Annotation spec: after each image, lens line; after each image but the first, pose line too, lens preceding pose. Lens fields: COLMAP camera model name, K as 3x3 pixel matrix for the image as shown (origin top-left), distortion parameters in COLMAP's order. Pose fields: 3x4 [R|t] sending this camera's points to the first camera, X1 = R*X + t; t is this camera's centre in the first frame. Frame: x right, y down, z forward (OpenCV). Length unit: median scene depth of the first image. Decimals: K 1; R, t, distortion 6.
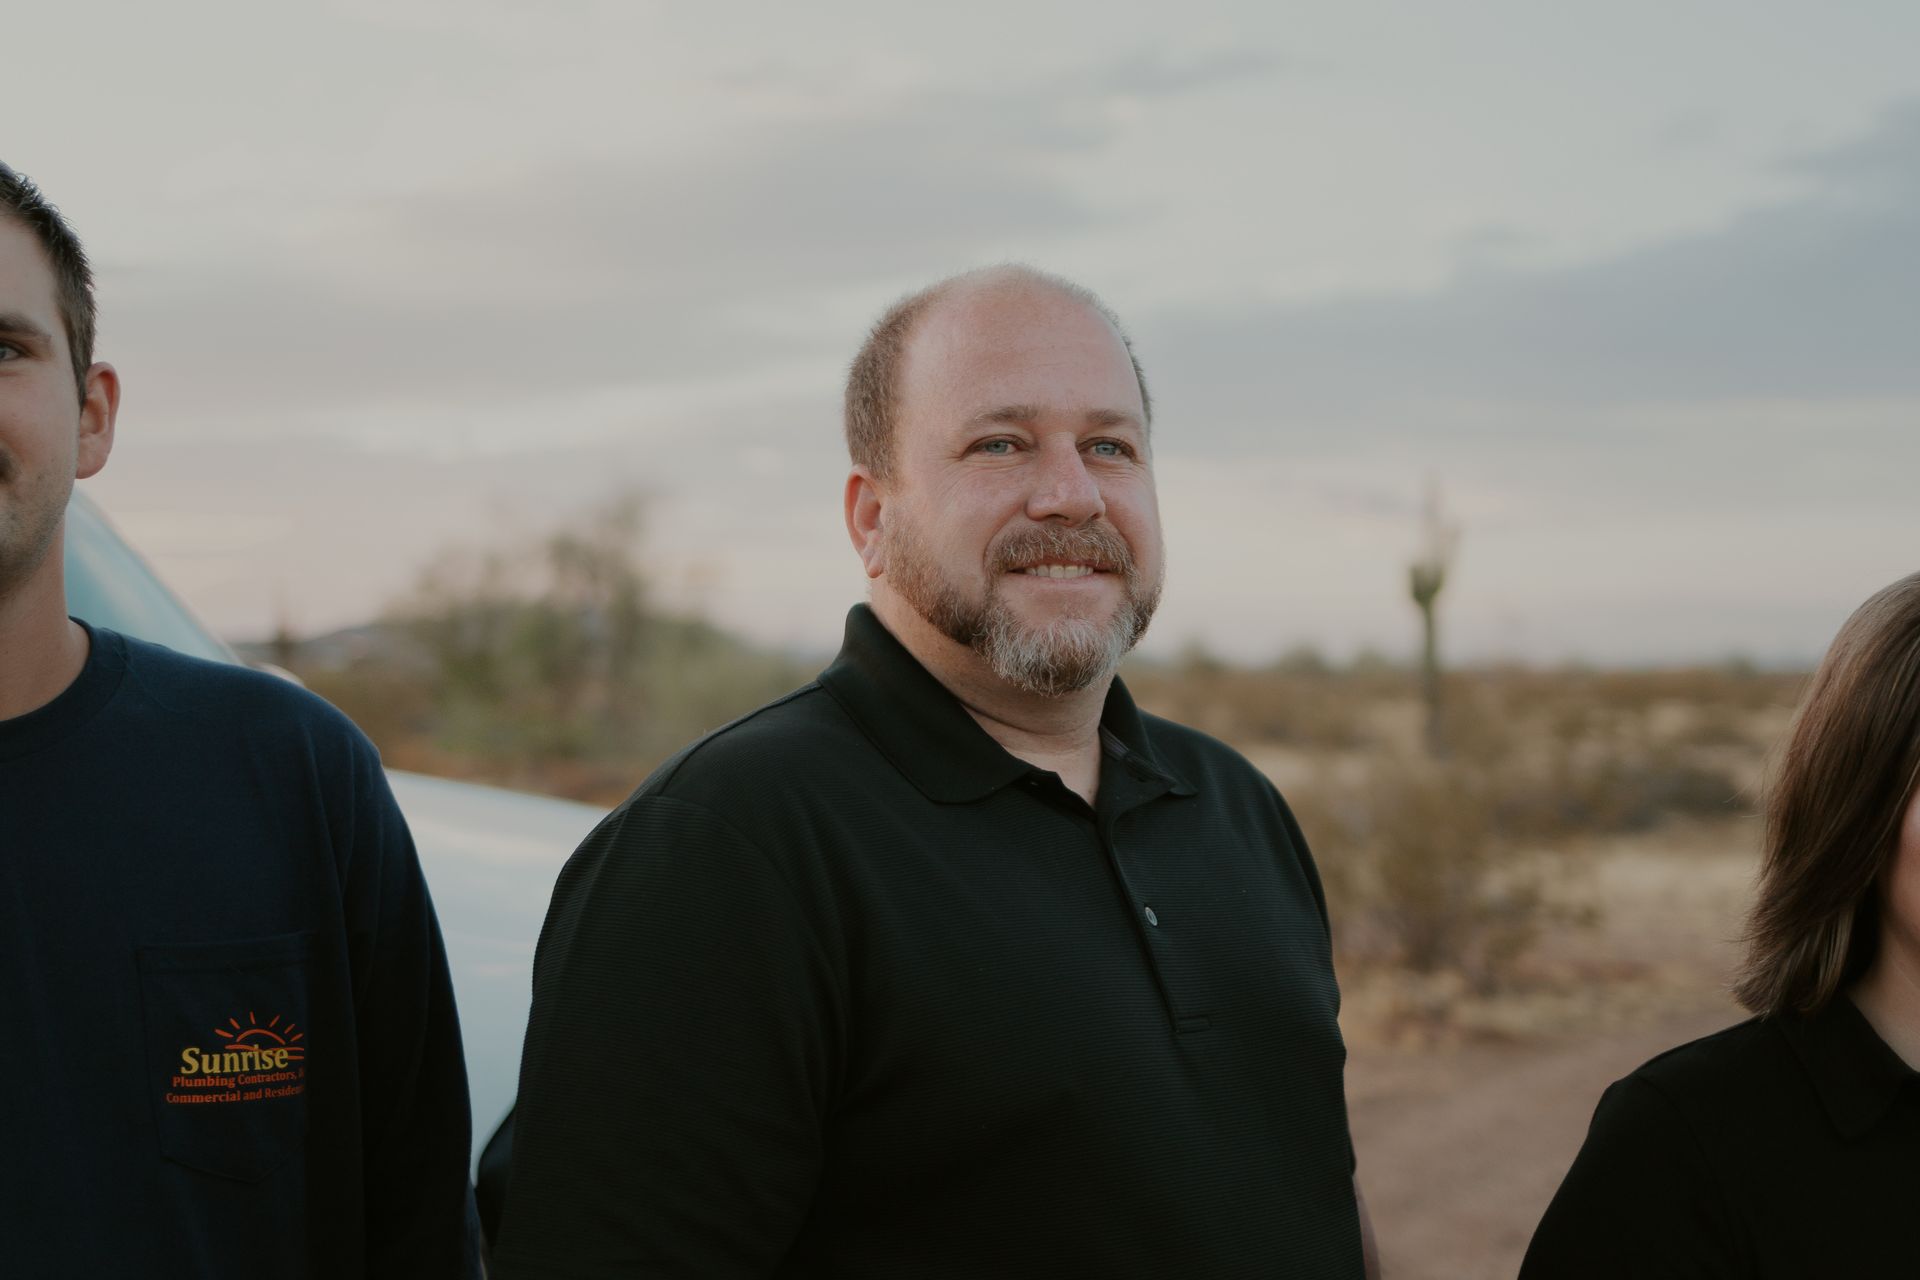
lens RADIAL K [[2668.5, 0, 960.0], [0, 2668.5, 640.0], [0, 0, 1]] dist [-0.019296, 0.076474]
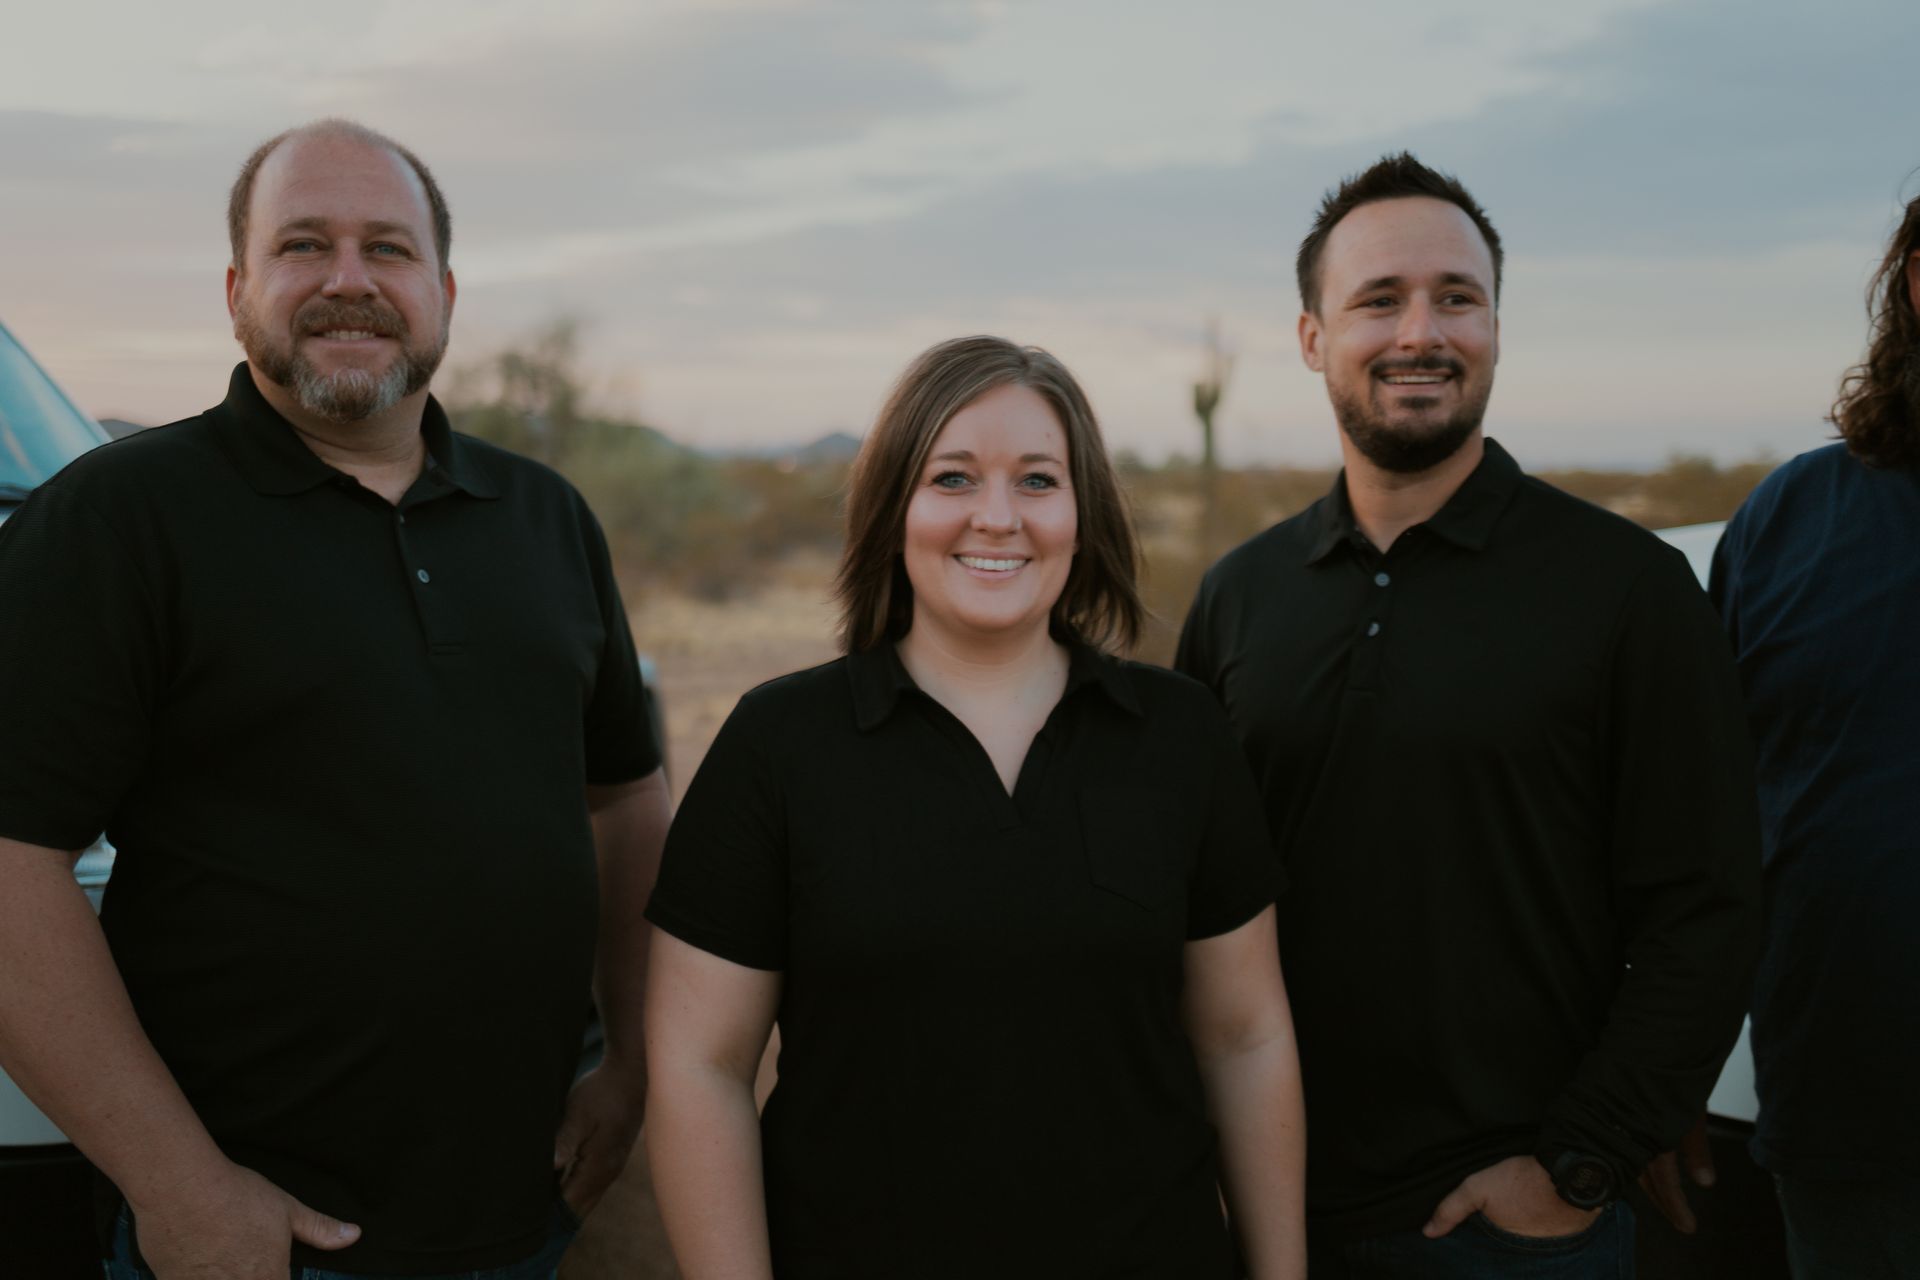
lens RADIAL K [[2140.3, 0, 960.0], [0, 2140.3, 640.0], [0, 0, 1]] dist [0.016188, -0.018631]
pose [[0.998812, 0.003417, 0.048602, 0.310661], [-0.007836, 0.995817, 0.091029, 0.030078], [-0.048088, -0.091301, 0.994662, -0.178615]]
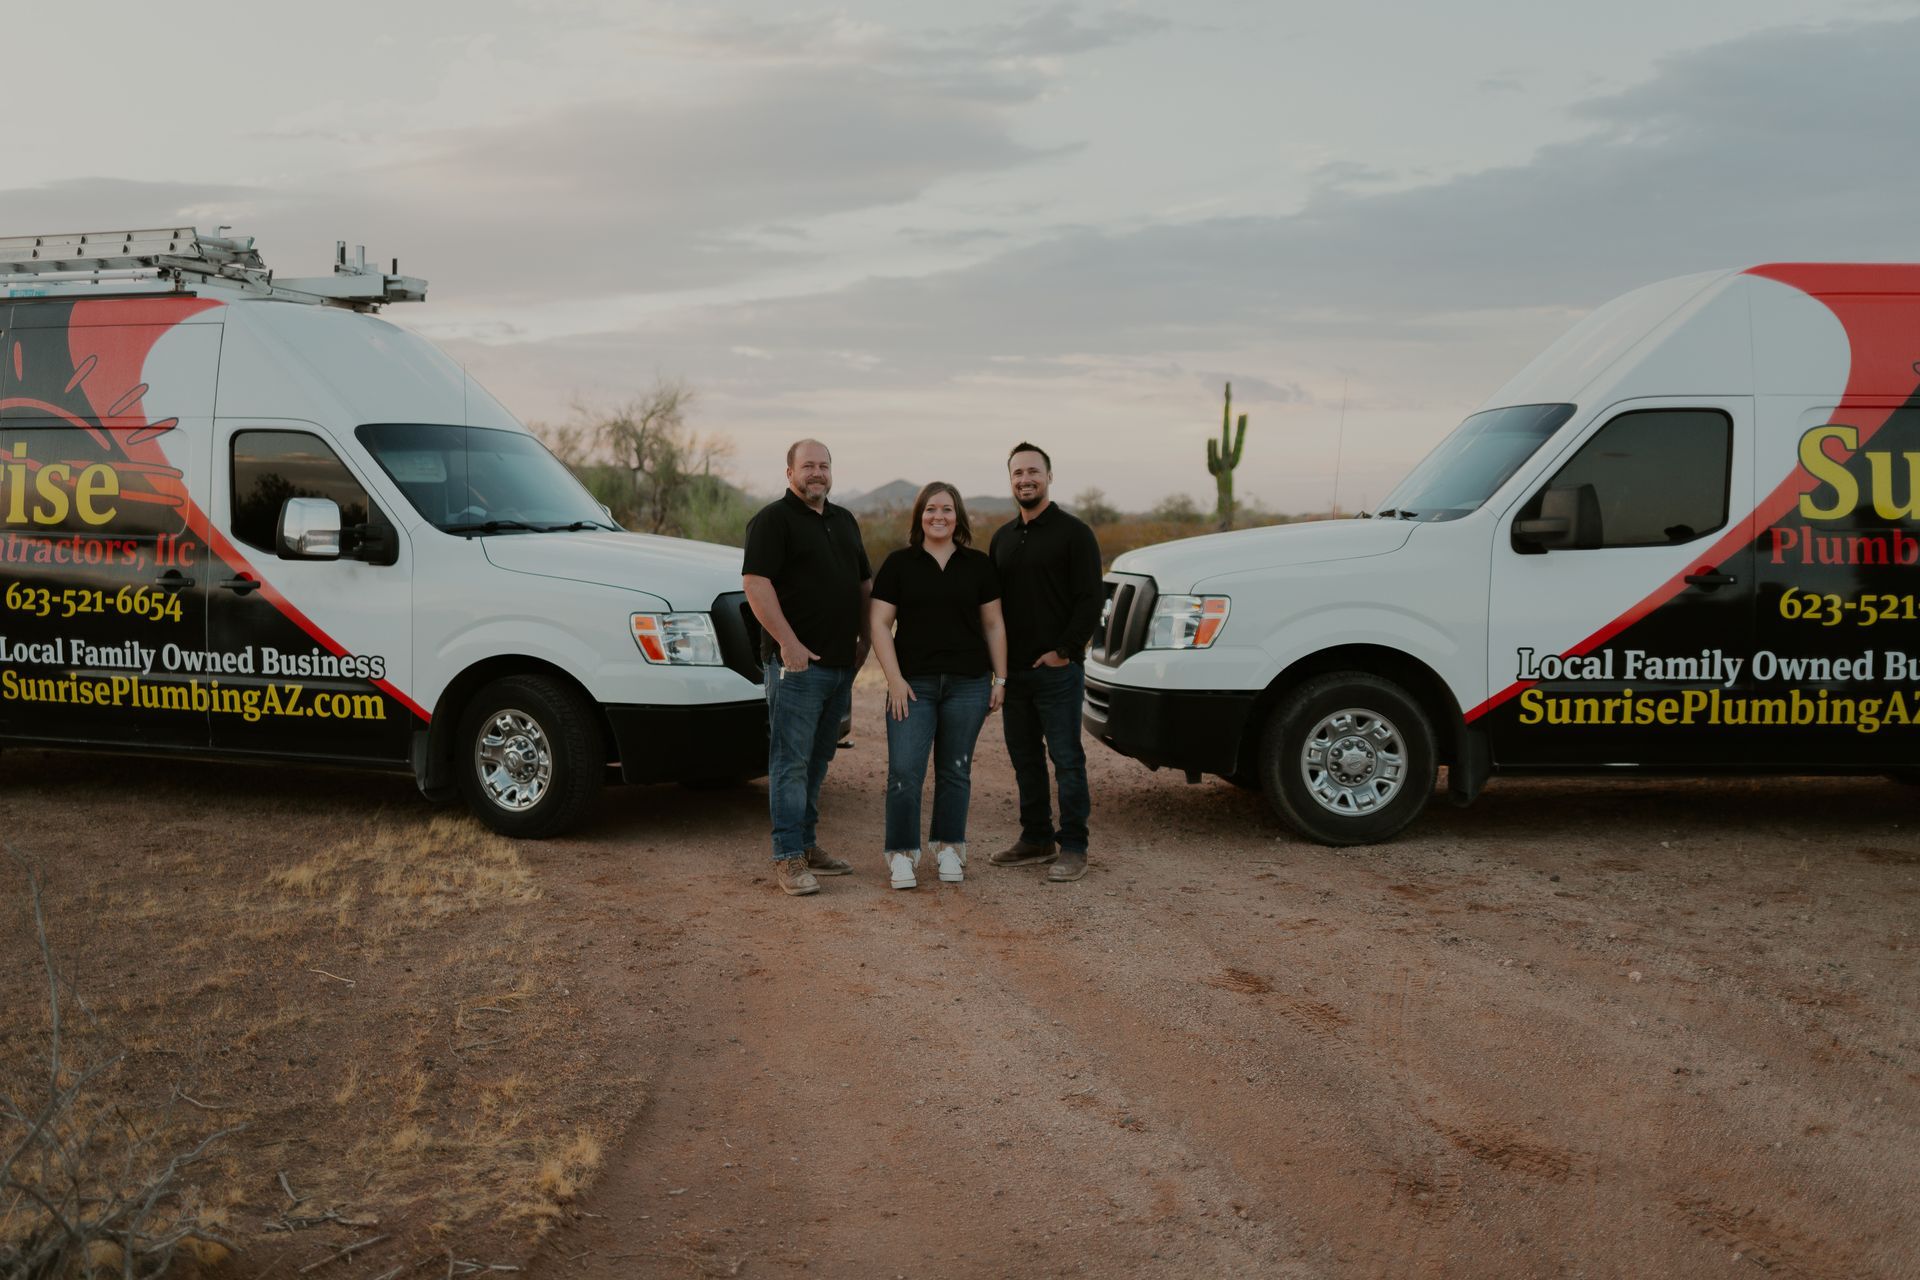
lens RADIAL K [[2140.3, 0, 960.0], [0, 2140.3, 640.0], [0, 0, 1]] dist [0.016188, -0.018631]
pose [[0.999791, -0.000629, 0.020453, 0.321513], [-0.000756, 0.997710, 0.067634, 0.007858], [-0.020449, -0.067635, 0.997501, -5.058413]]
